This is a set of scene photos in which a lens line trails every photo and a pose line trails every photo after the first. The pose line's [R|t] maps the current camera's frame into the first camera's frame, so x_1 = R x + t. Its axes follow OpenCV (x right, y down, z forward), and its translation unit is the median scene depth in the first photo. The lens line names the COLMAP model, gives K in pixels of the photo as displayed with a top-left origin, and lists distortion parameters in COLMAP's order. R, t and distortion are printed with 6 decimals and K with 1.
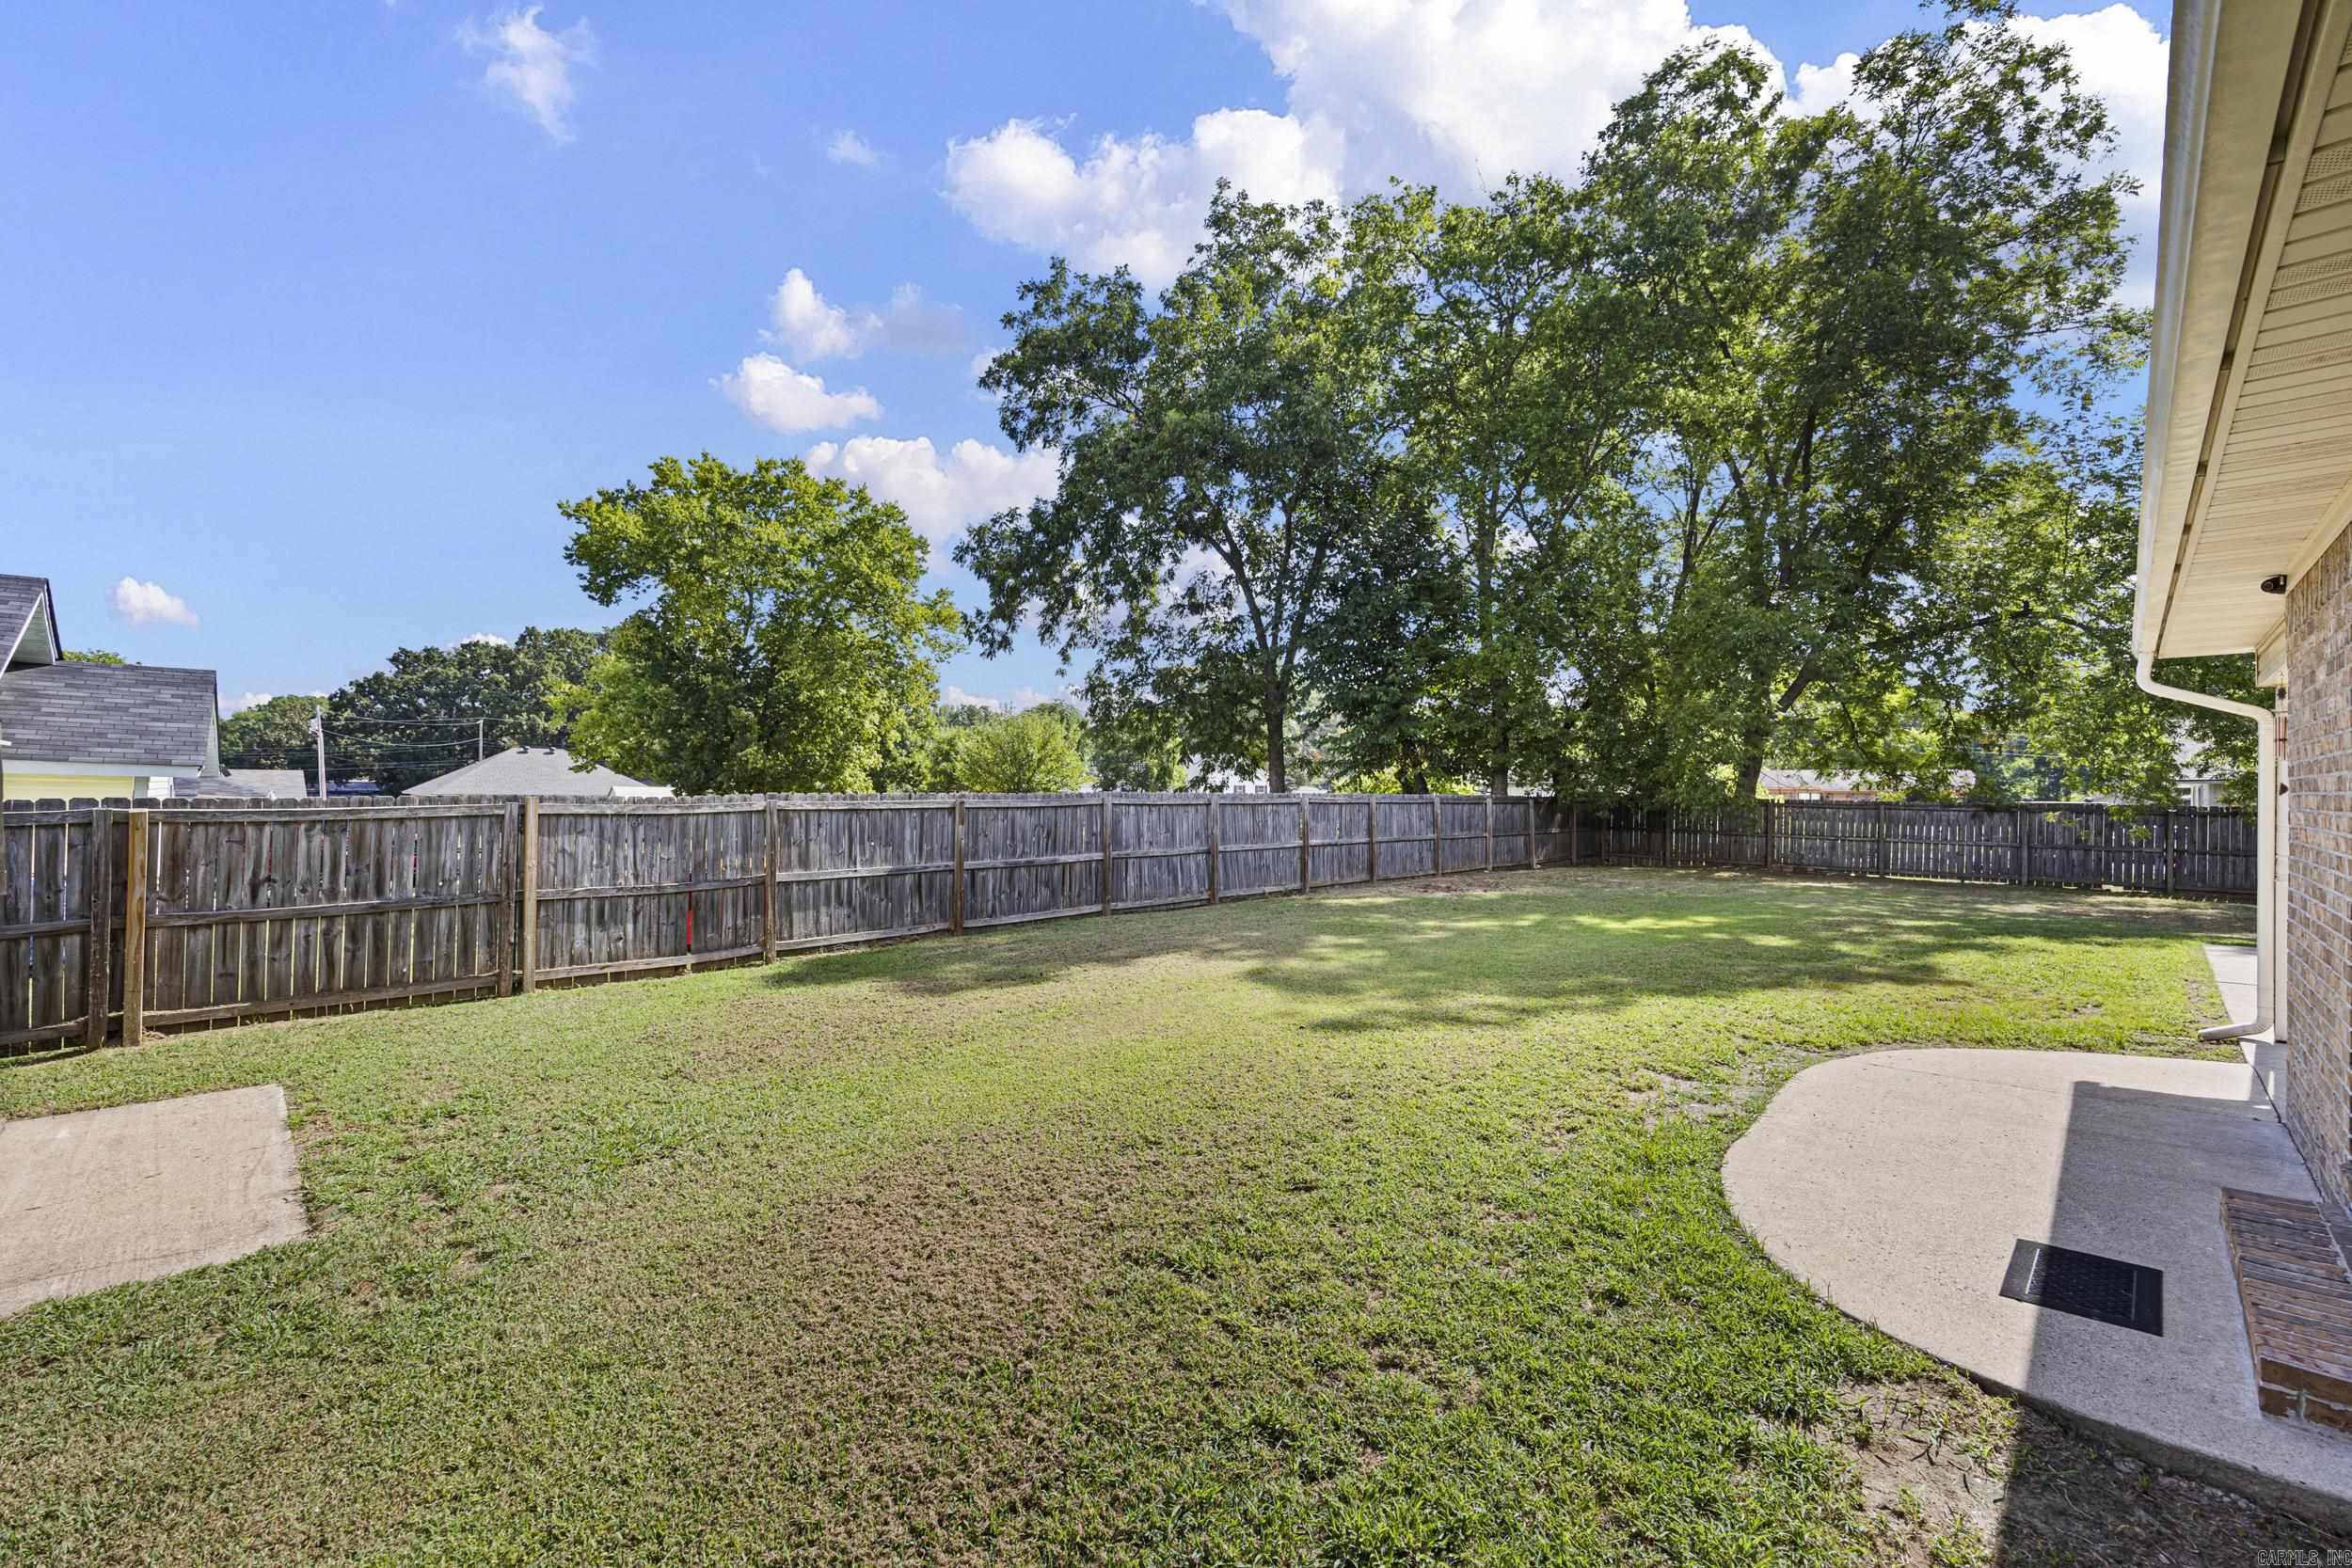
lens RADIAL K [[925.2, 0, 1172.0], [0, 925.2, 782.2], [0, 0, 1]] dist [0.003397, -0.000305]
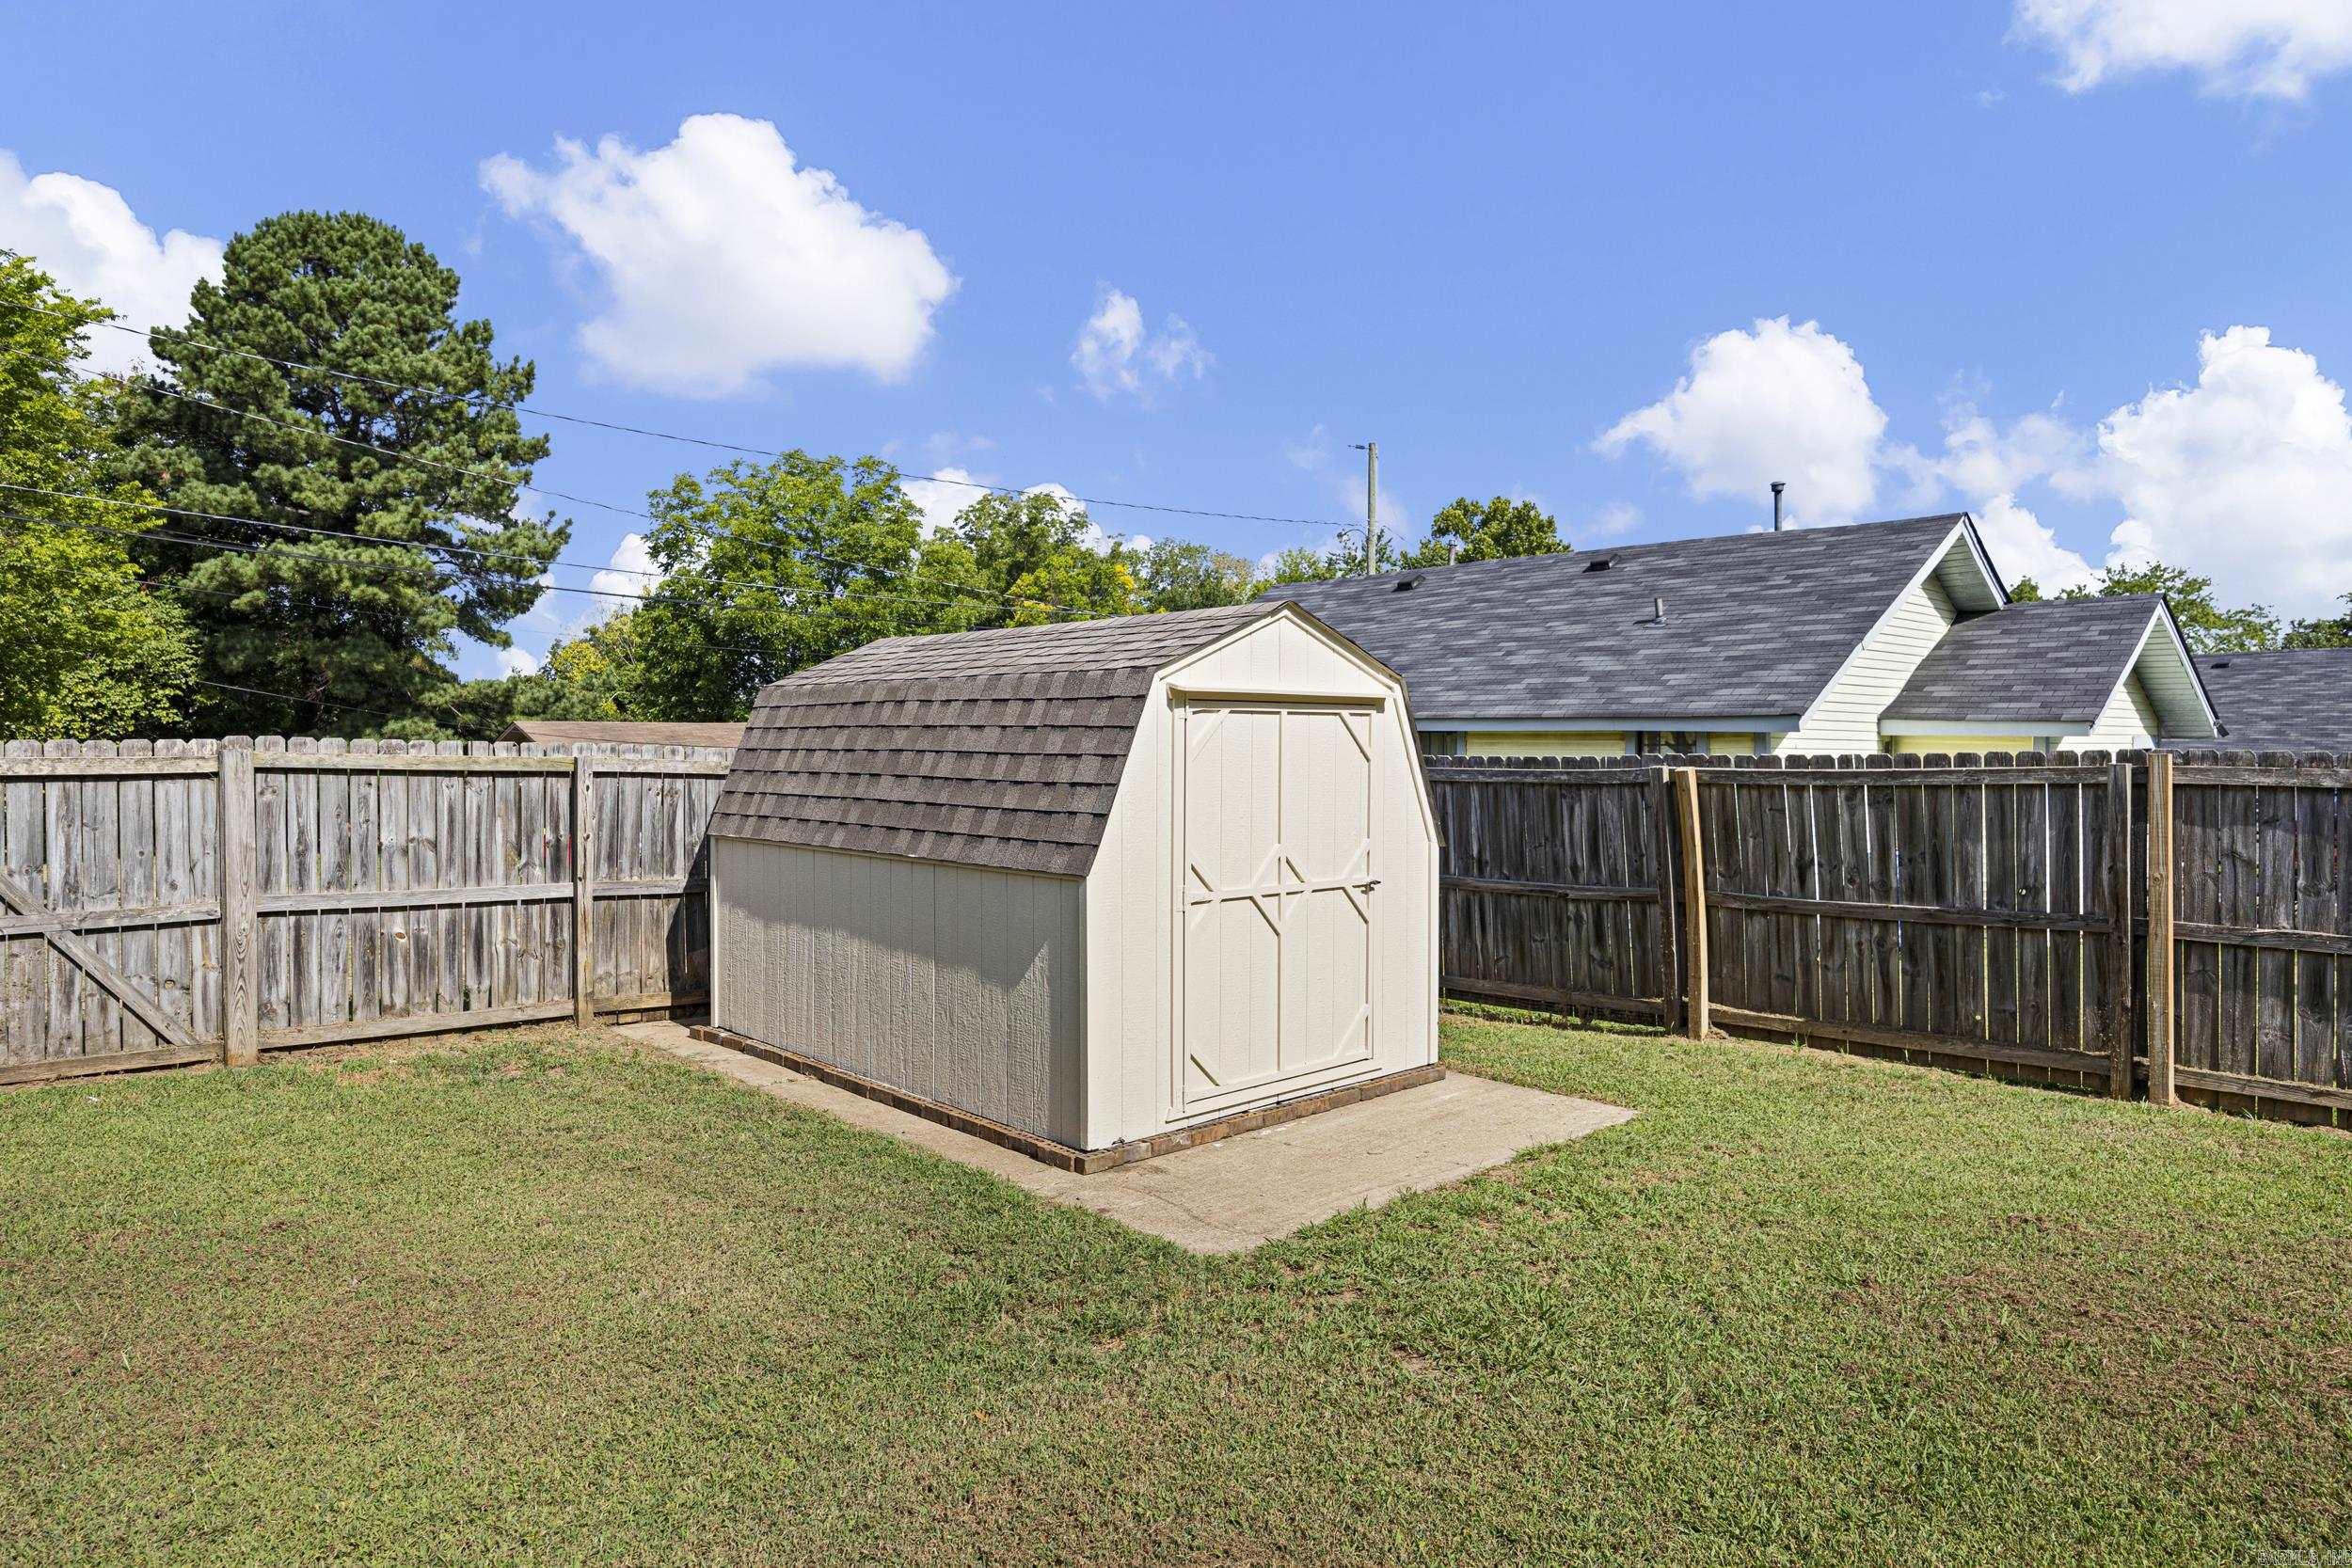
lens RADIAL K [[1420.2, 0, 1218.5], [0, 1420.2, 744.0], [0, 0, 1]] dist [-0.008638, -0.001535]
pose [[0.007608, -0.012830, -0.999889, 0.175142], [0.007371, 0.999891, -0.012774, 0.017869], [0.999944, -0.007273, 0.007702, 0.457862]]
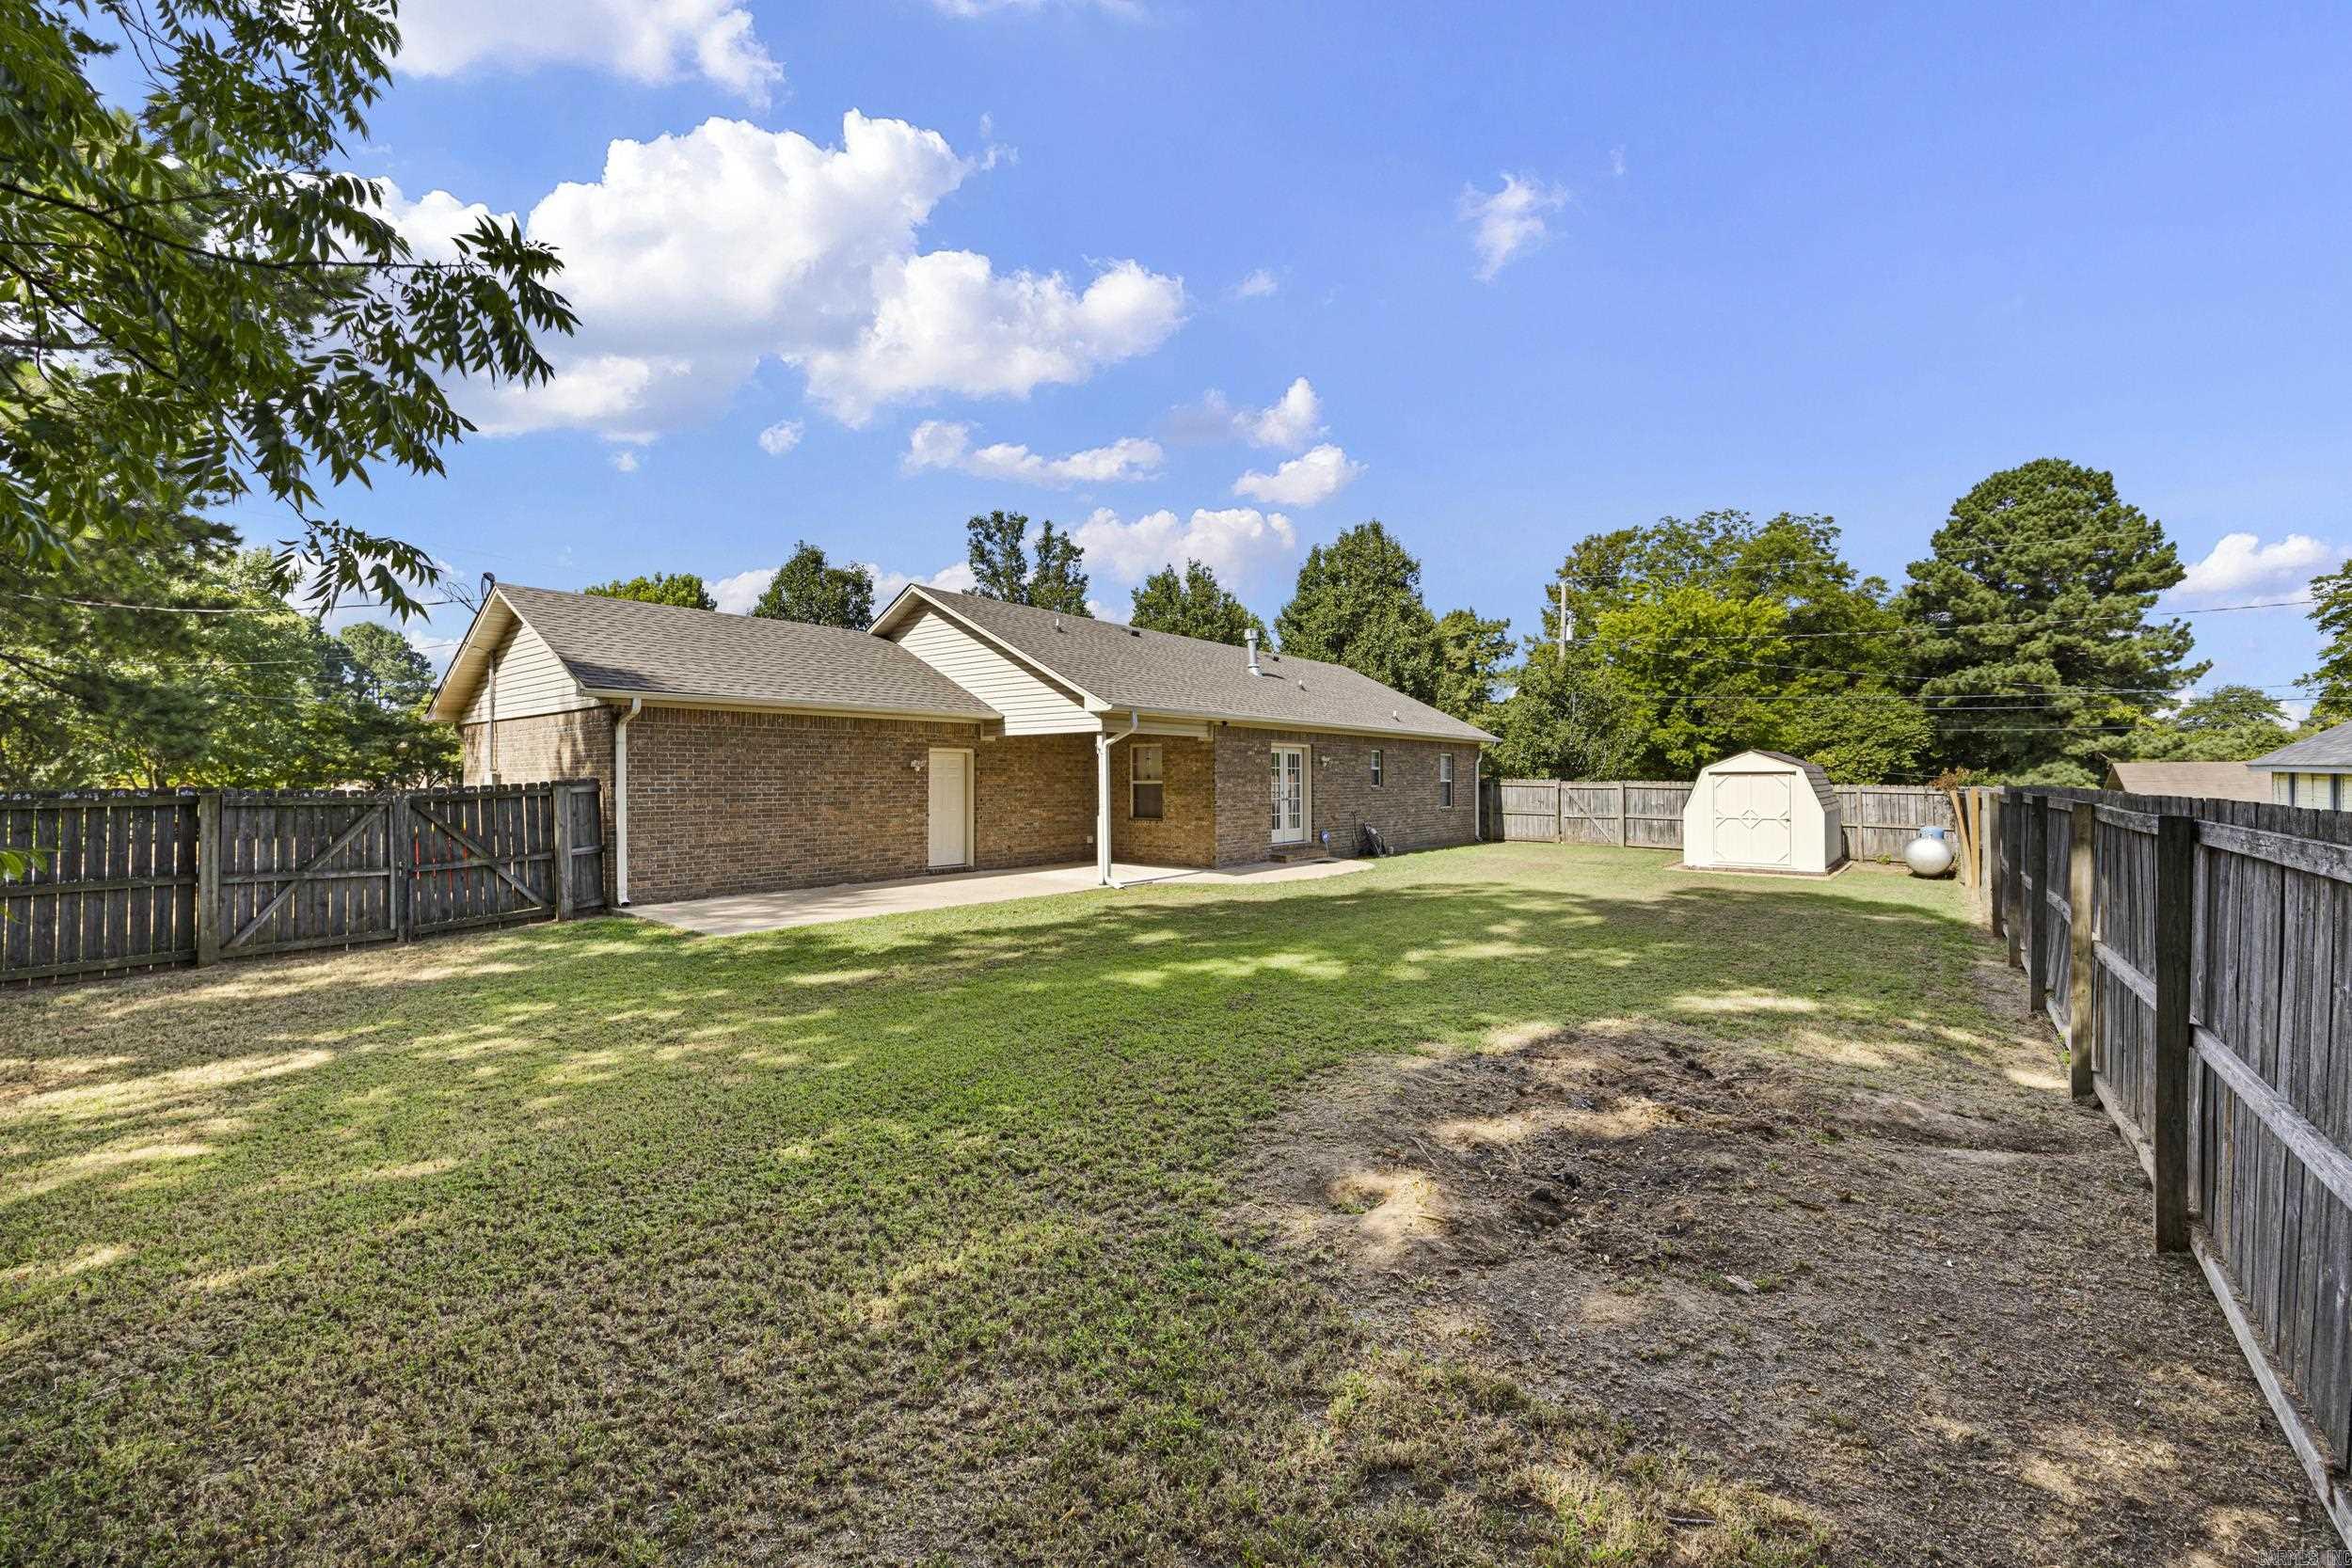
lens RADIAL K [[925.2, 0, 1189.5], [0, 925.2, 780.8], [0, 0, 1]] dist [0.003397, -0.000305]
pose [[-0.990544, -0.007856, -0.136973, 1.107150], [-0.006882, 0.999948, -0.007585, 0.029270], [0.137025, -0.006571, -0.990546, 2.783536]]
